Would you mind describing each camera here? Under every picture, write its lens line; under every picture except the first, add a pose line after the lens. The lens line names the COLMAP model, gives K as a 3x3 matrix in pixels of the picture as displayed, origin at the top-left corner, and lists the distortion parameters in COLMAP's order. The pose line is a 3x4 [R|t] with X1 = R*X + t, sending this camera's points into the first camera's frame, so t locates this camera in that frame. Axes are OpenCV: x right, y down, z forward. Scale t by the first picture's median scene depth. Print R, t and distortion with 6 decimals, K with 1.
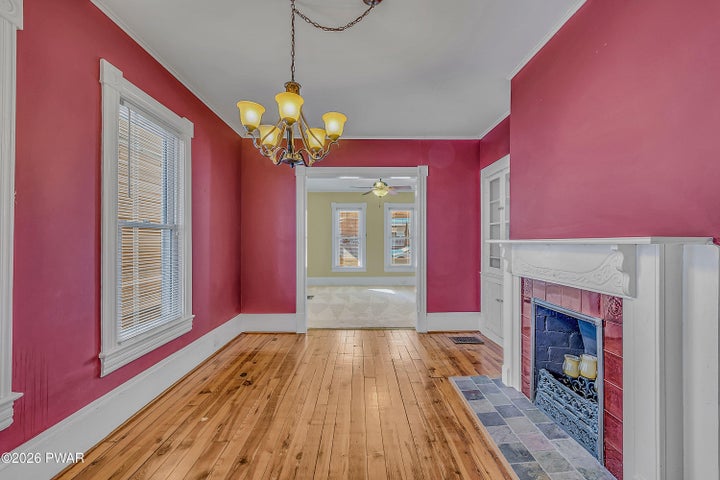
lens RADIAL K [[301.1, 0, 359.6], [0, 301.1, 241.7], [0, 0, 1]] dist [-0.002949, 0.000054]
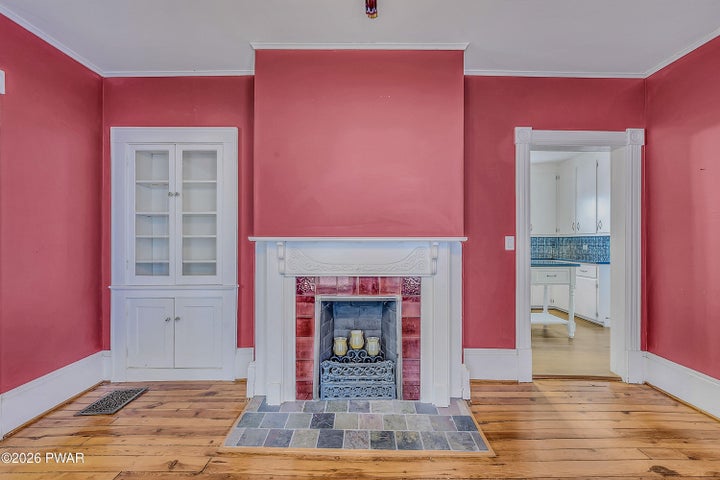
lens RADIAL K [[301.1, 0, 360.7], [0, 301.1, 238.6], [0, 0, 1]] dist [-0.002949, 0.000054]
pose [[0.002014, 0.001804, 0.999996, -0.405785], [-0.002841, 0.999994, -0.001798, -0.001519], [-0.999994, -0.002837, 0.002019, 0.812412]]
